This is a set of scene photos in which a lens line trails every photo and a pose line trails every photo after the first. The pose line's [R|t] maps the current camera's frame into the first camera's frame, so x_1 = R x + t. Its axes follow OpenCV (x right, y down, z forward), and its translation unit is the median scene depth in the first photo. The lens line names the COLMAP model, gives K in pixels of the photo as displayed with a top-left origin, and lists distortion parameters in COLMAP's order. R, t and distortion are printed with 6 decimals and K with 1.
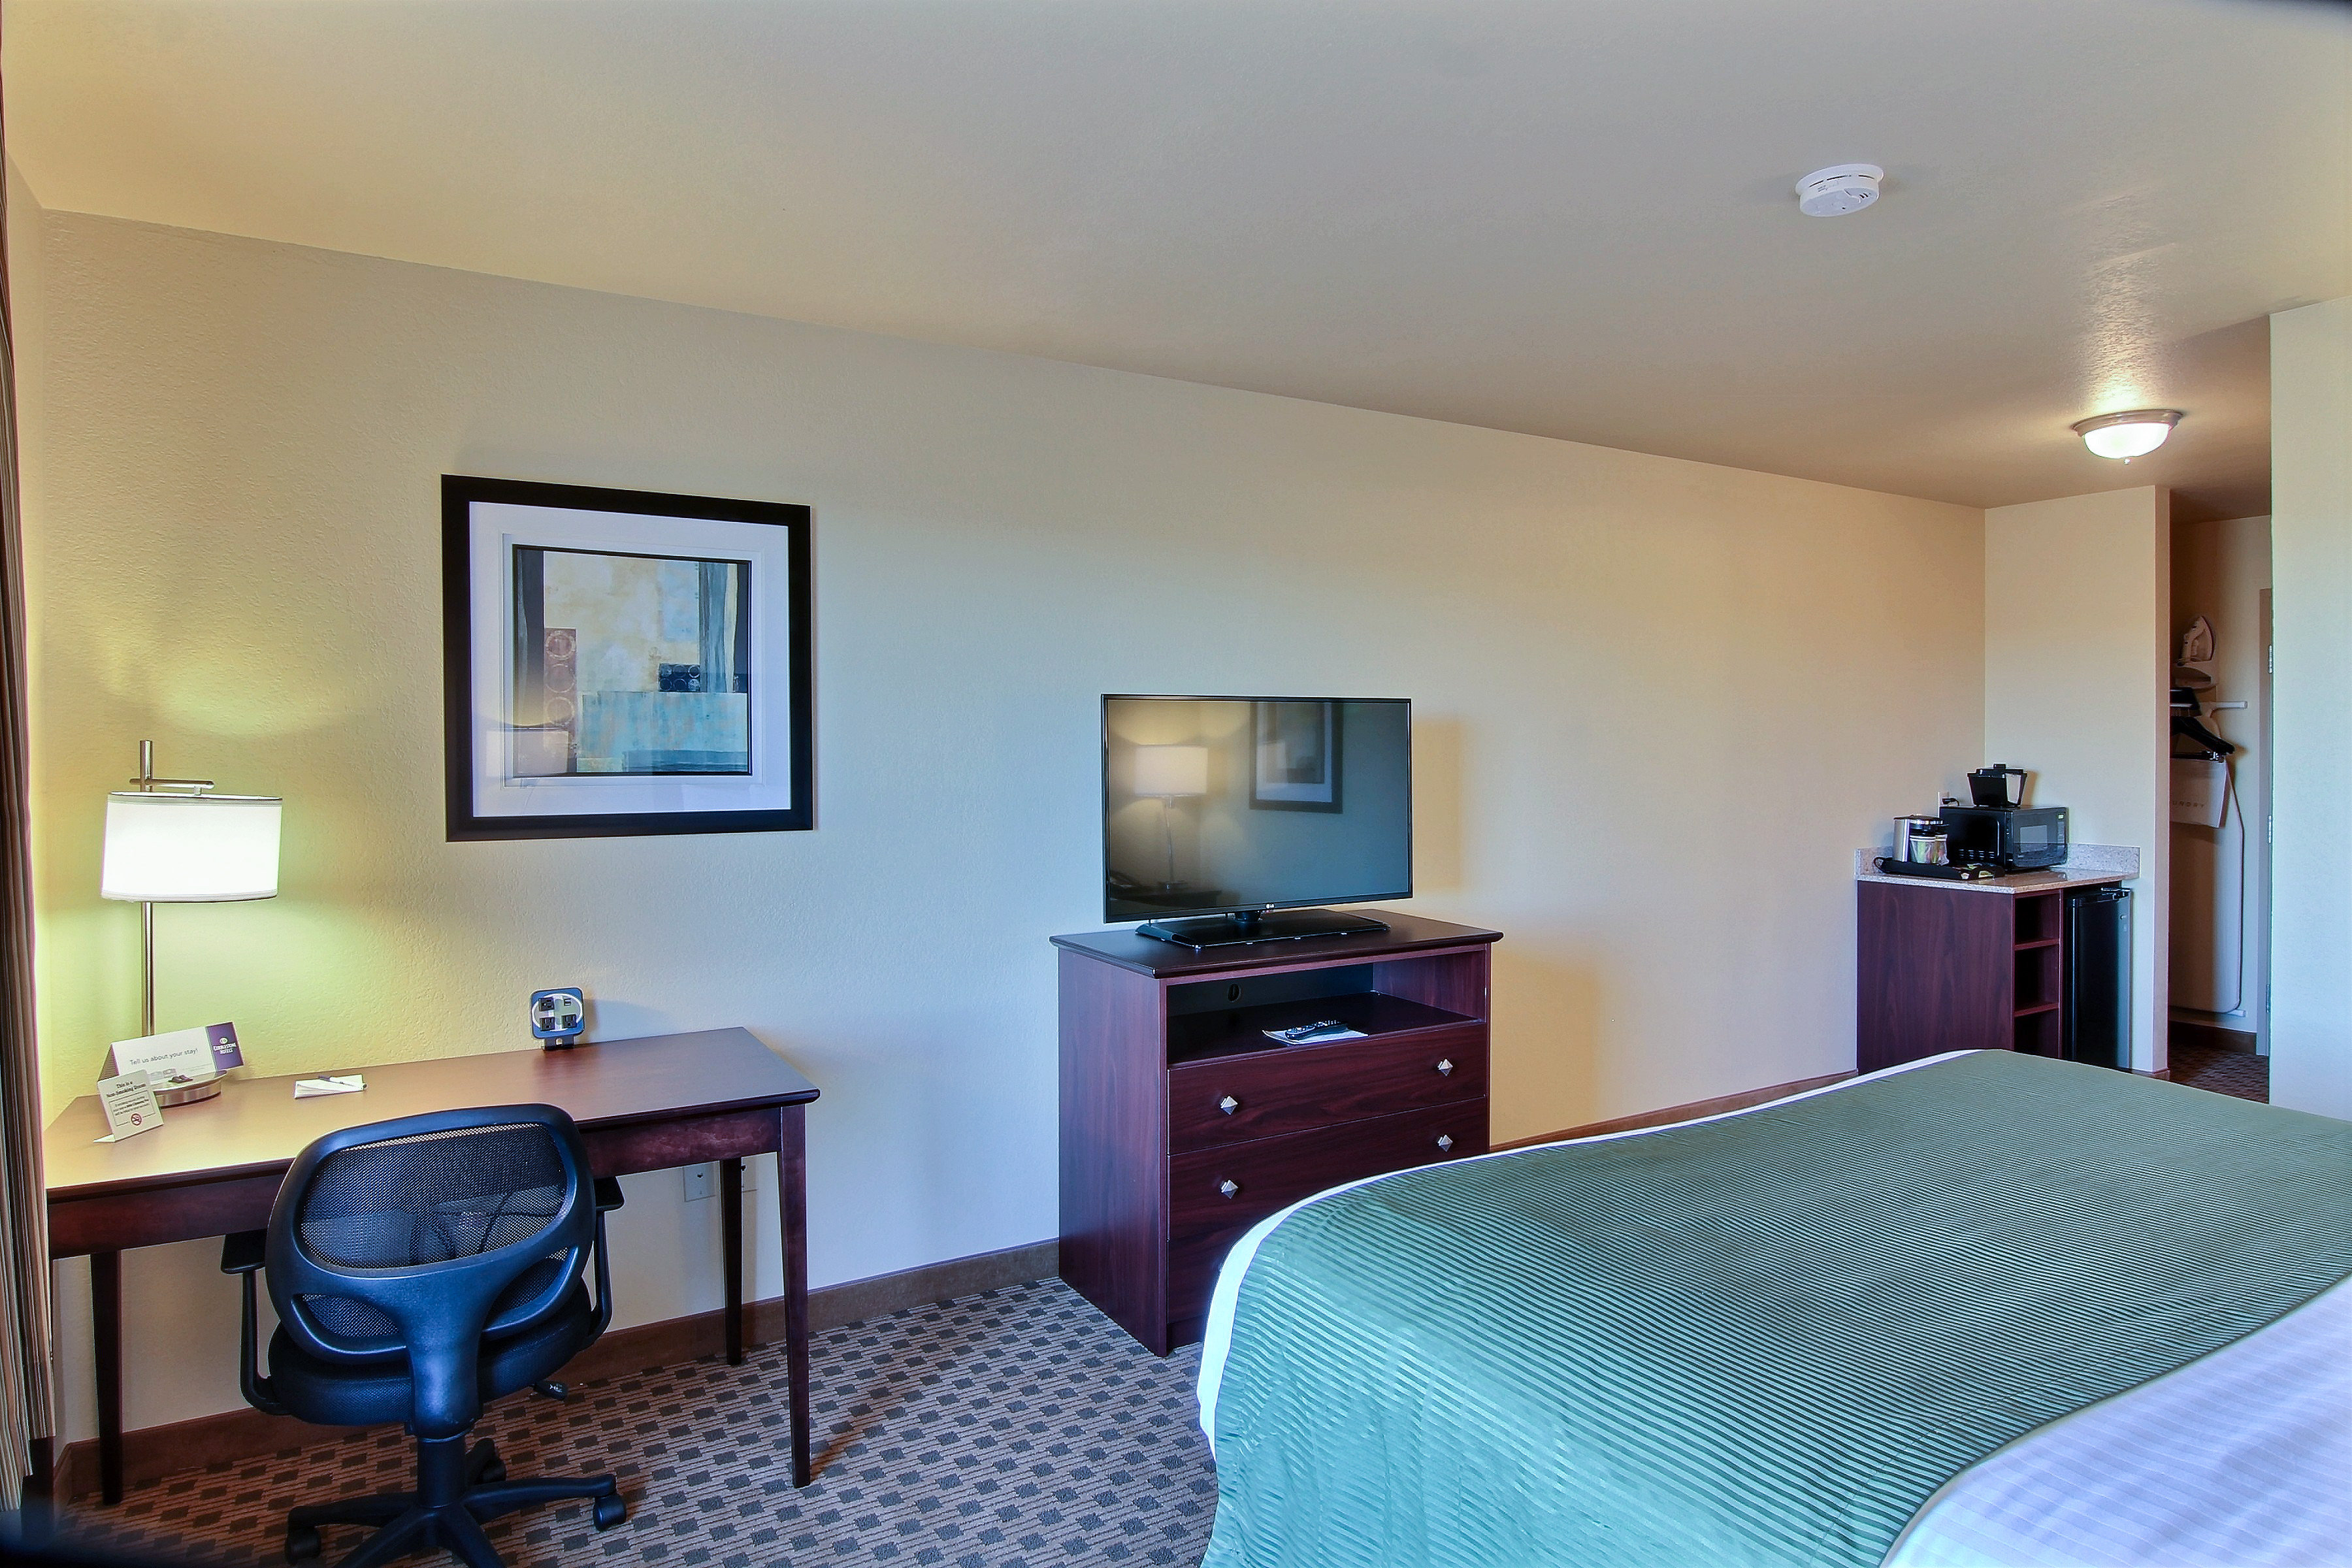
lens RADIAL K [[1362.7, 0, 1183.9], [0, 1362.7, 765.6], [0, 0, 1]] dist [0.002644, -0.000310]
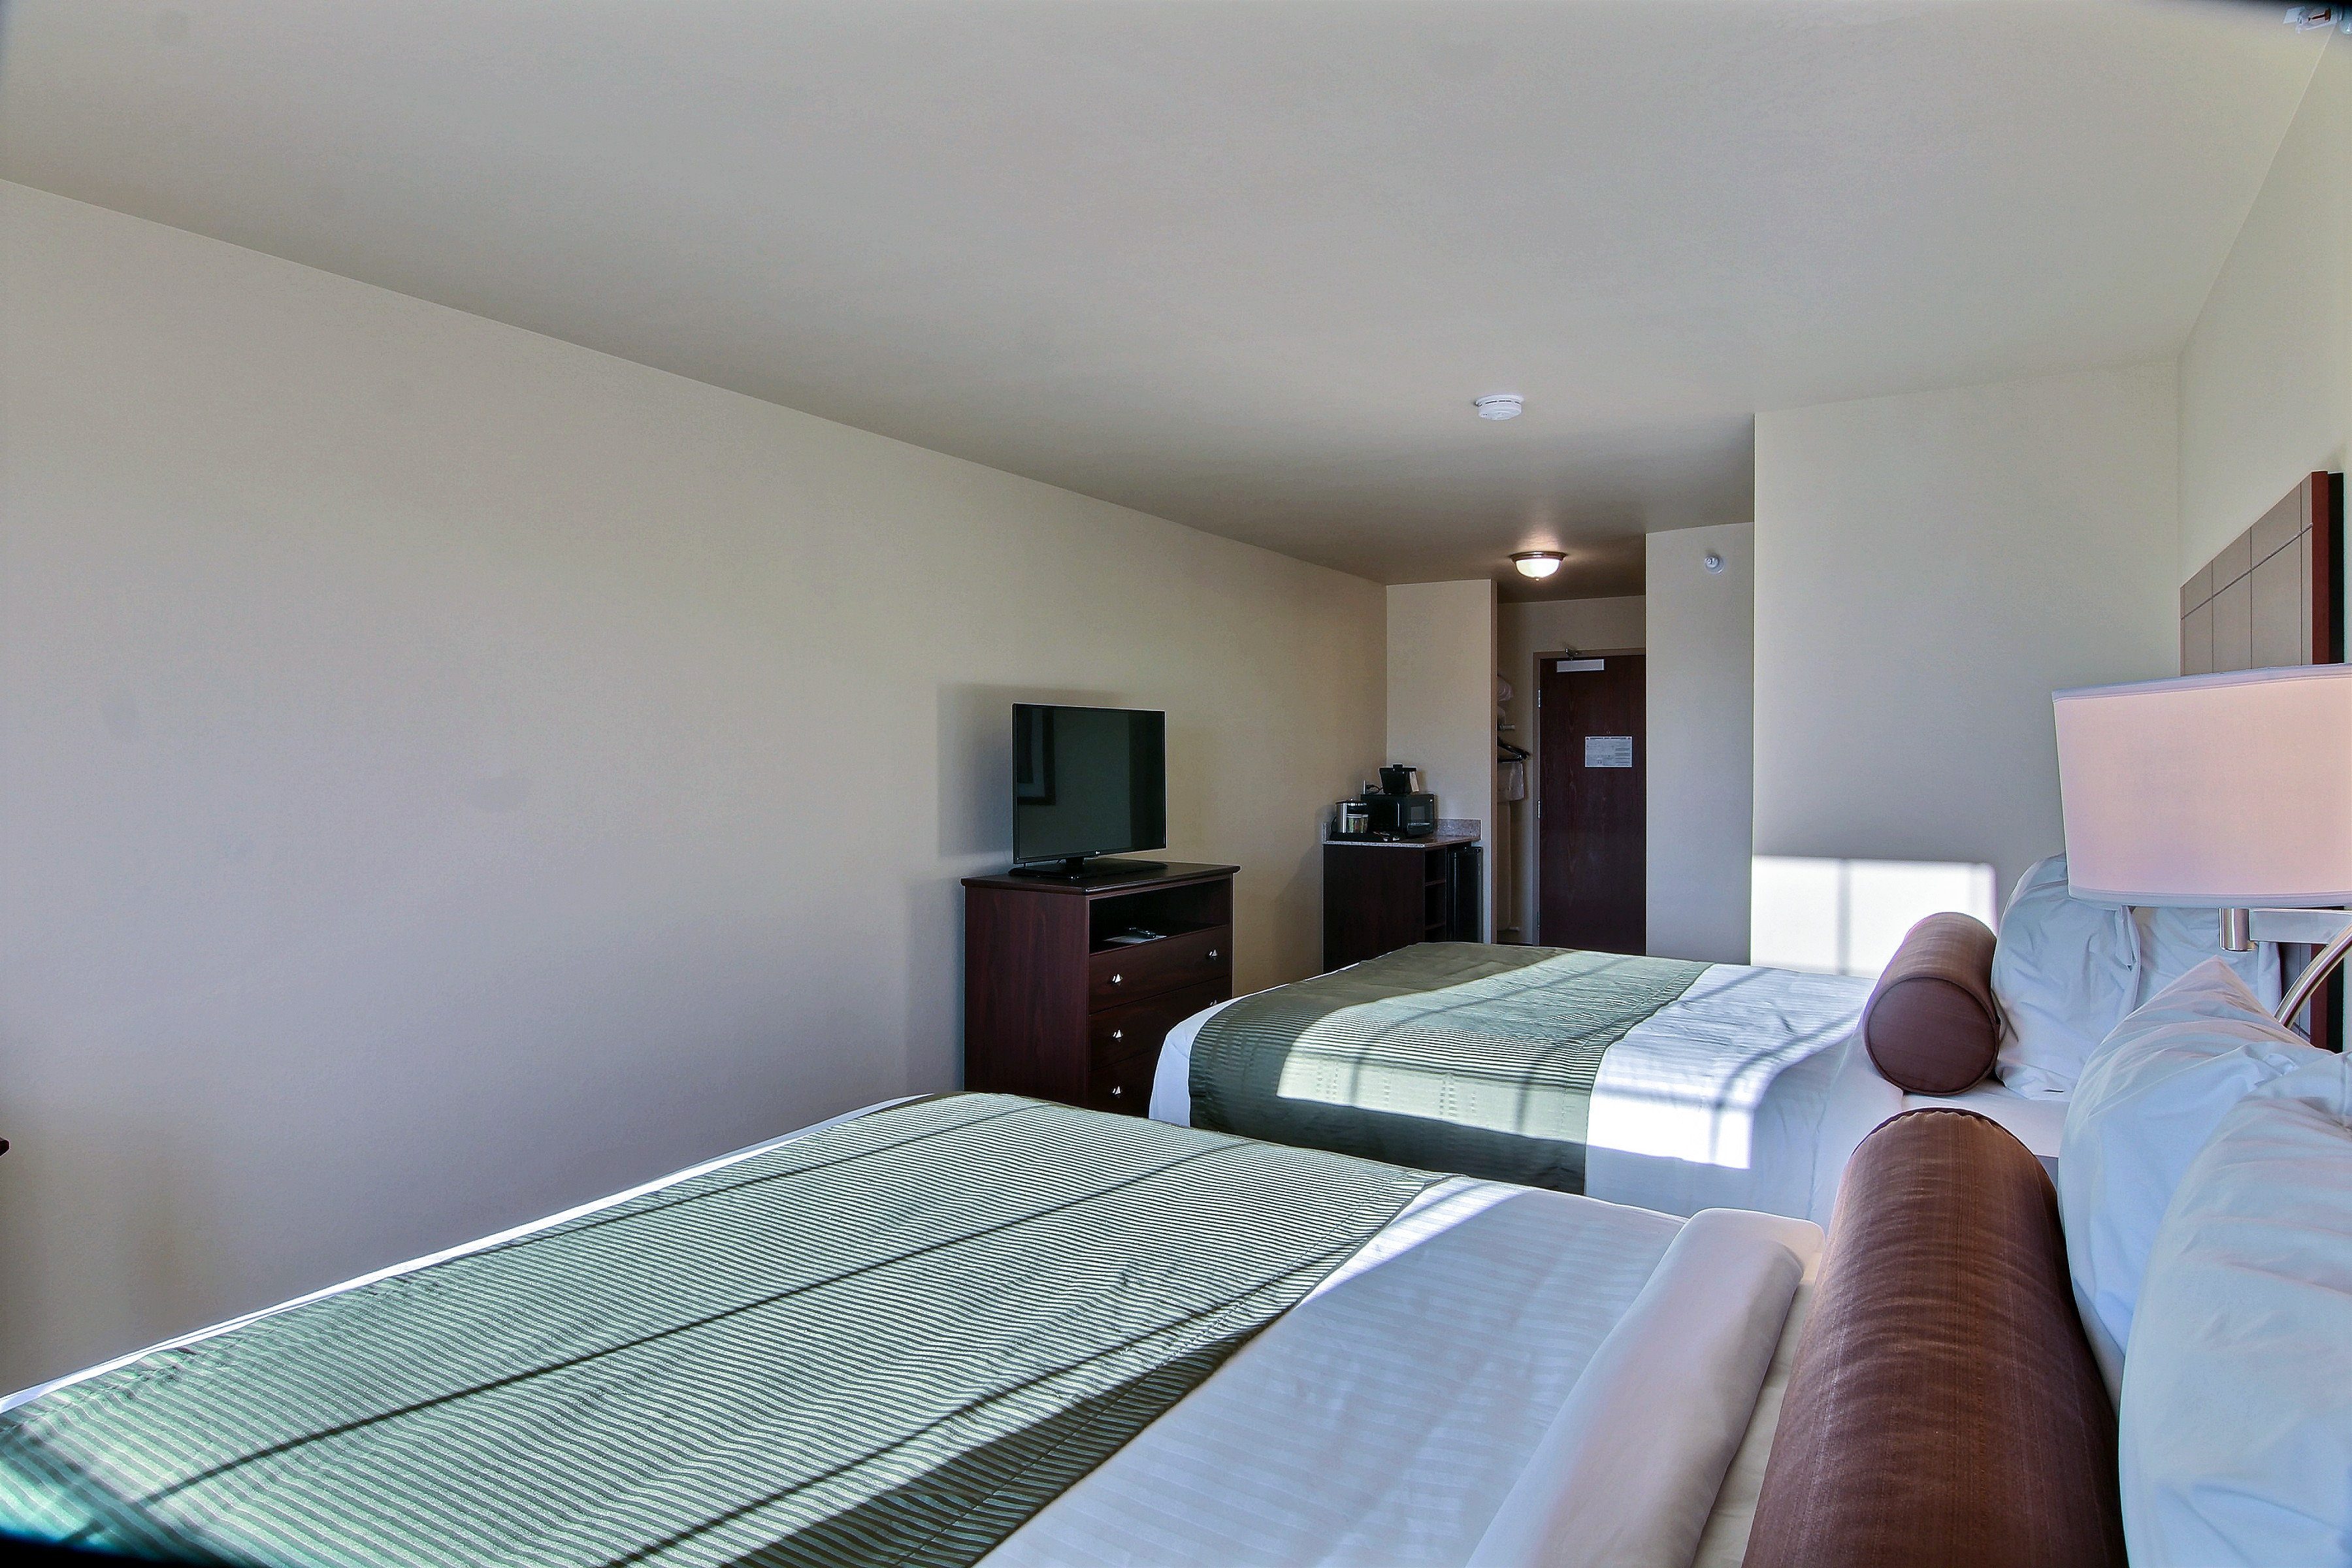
lens RADIAL K [[1362.7, 0, 1166.2], [0, 1362.7, 786.0], [0, 0, 1]] dist [0.002644, -0.000310]
pose [[0.878924, 0.005180, 0.476934, -0.334771], [-0.010675, 0.999904, 0.008812, 0.013322], [-0.476843, -0.012837, 0.878895, -0.170045]]
